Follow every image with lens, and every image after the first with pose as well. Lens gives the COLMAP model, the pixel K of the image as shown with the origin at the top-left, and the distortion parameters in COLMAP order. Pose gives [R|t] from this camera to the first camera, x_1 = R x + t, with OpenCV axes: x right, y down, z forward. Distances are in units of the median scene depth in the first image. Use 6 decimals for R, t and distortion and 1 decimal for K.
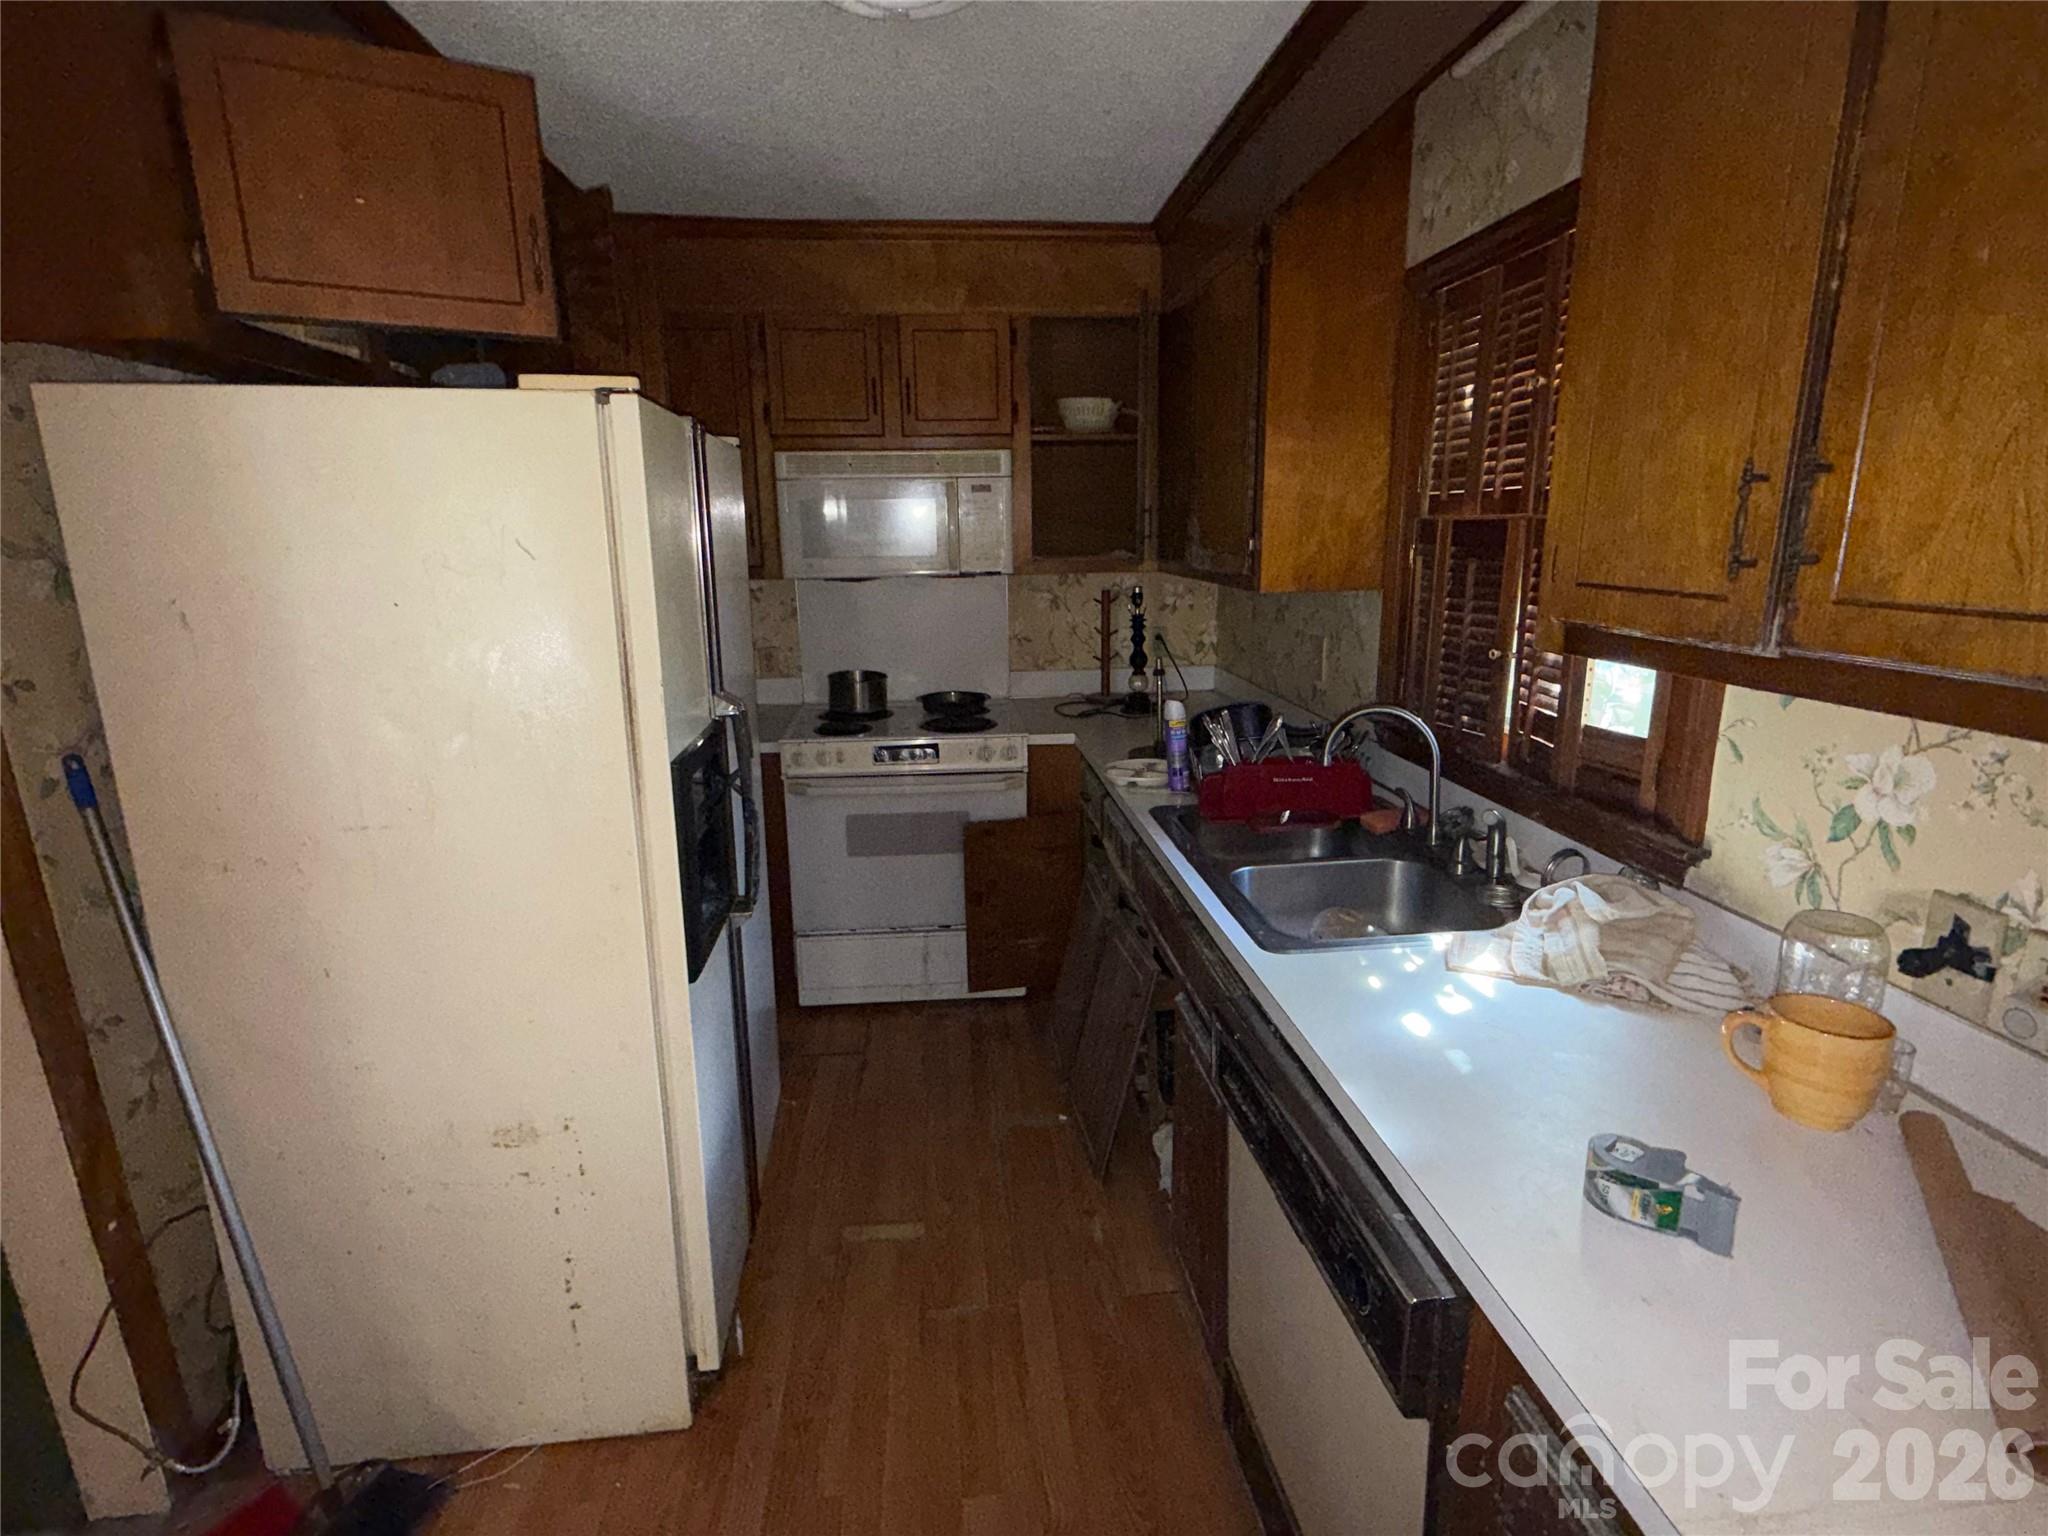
lens RADIAL K [[1010.8, 0, 1022.0], [0, 1010.8, 769.4], [0, 0, 1]] dist [-0.002701, -0.000108]
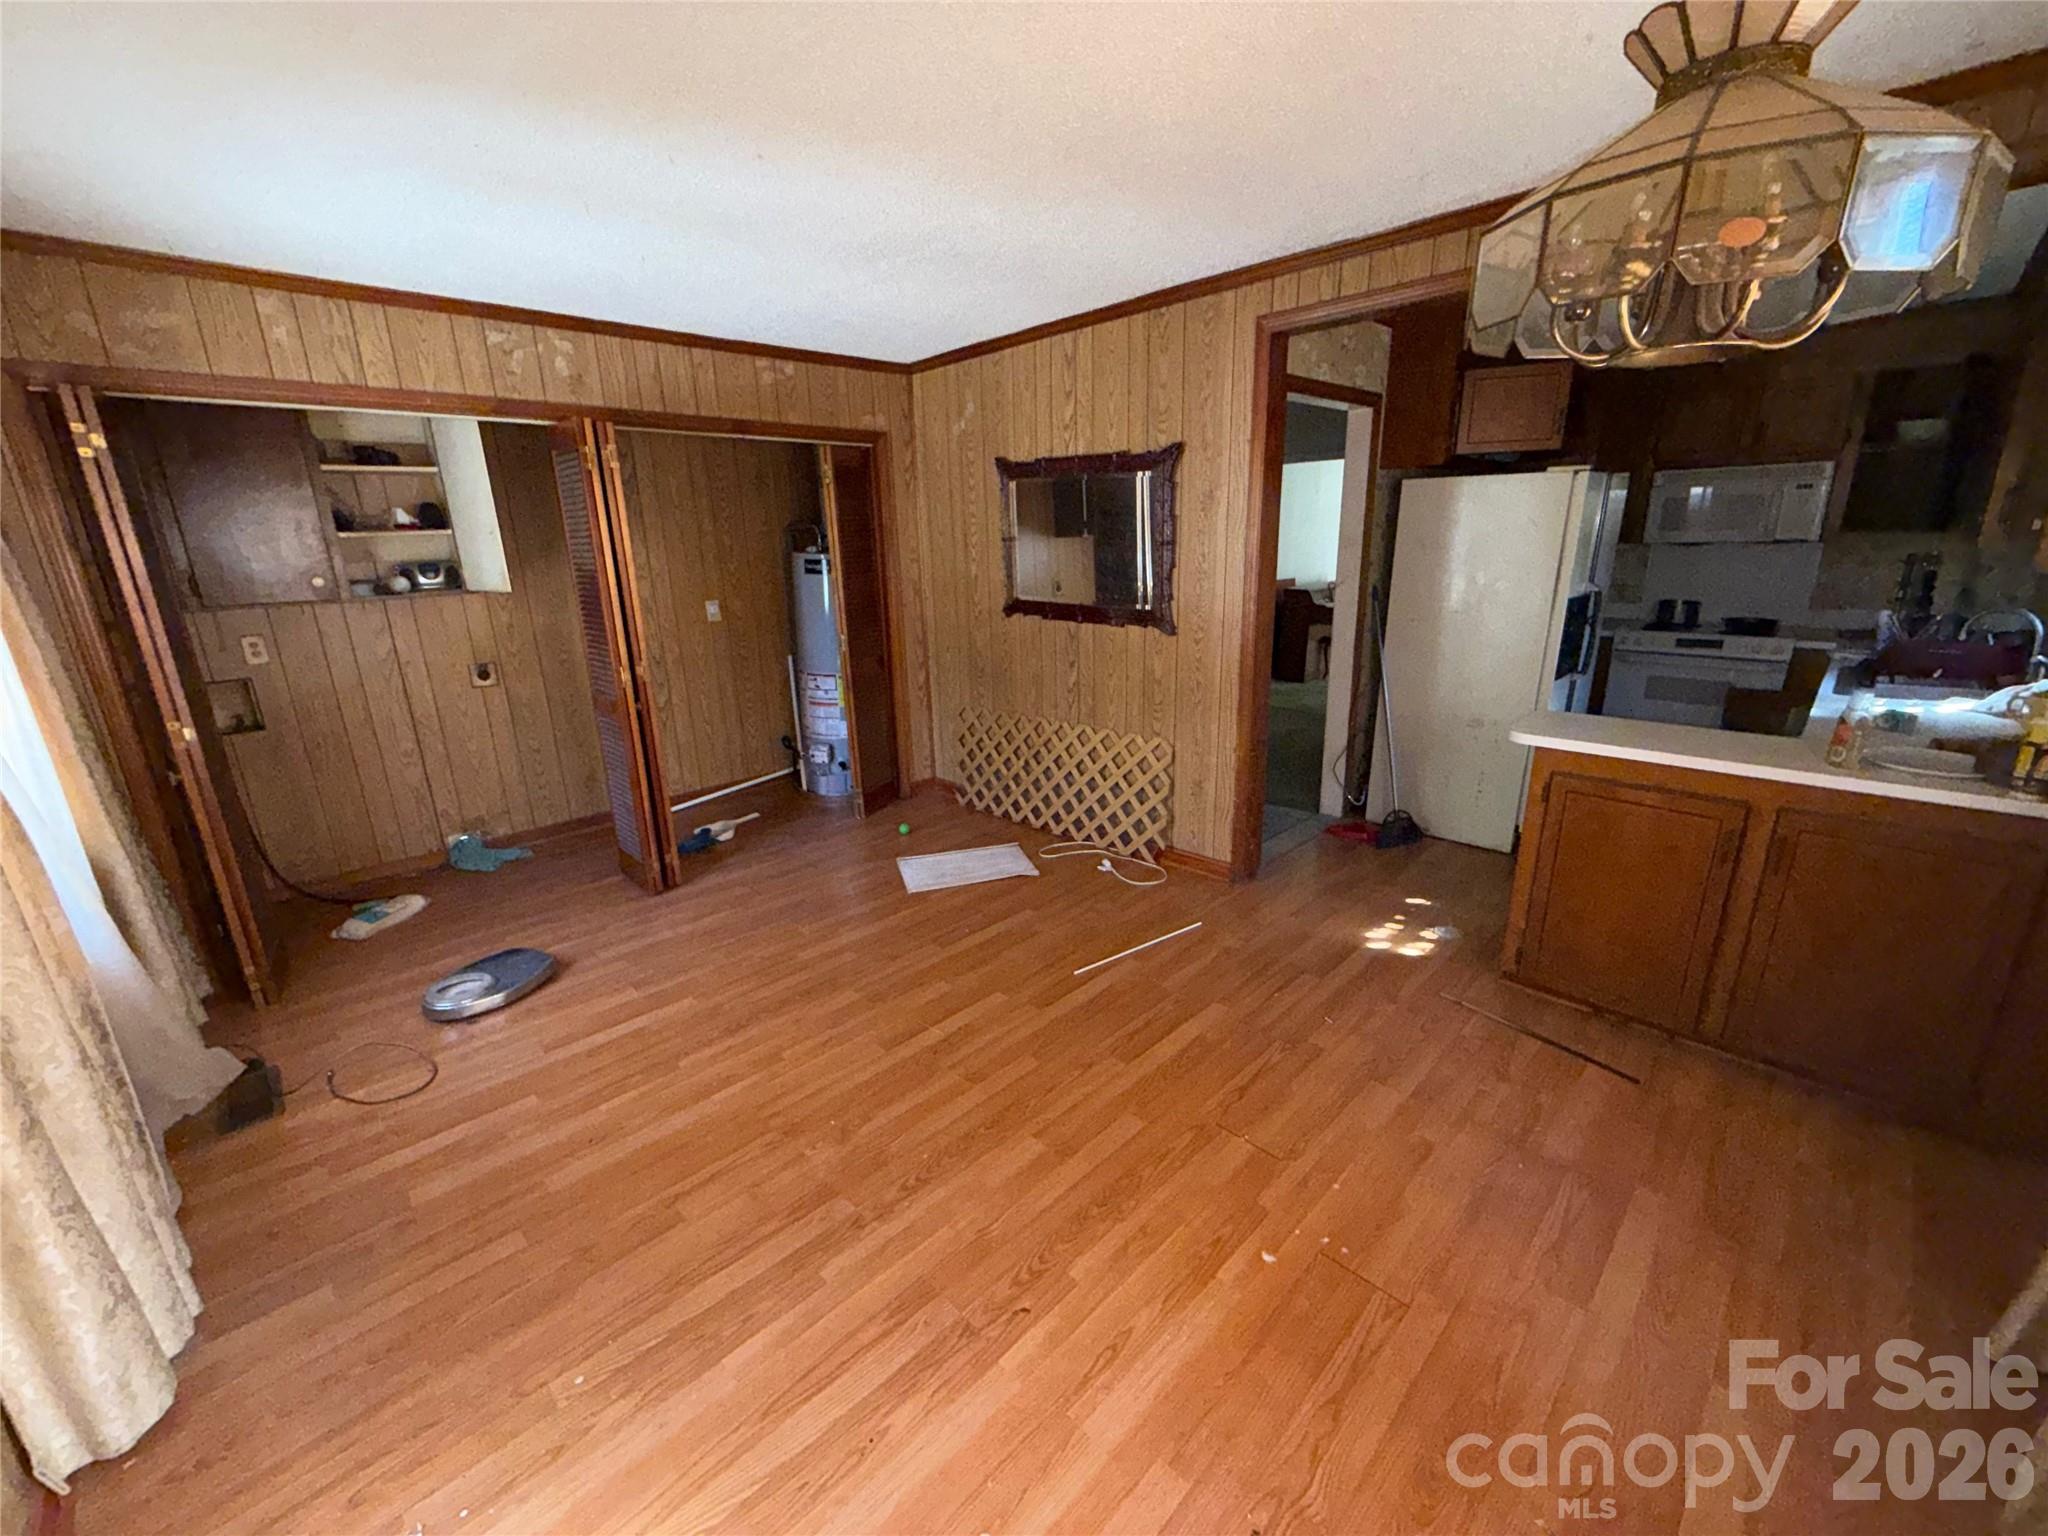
lens RADIAL K [[812.3, 0, 1011.4], [0, 812.3, 769.0], [0, 0, 1]] dist [0.000154, 0.000402]
pose [[0.629294, 0.210881, -0.748010, 0.237654], [-0.161965, 0.976935, 0.139160, 0.195182], [0.760103, 0.033579, 0.648934, -0.823944]]
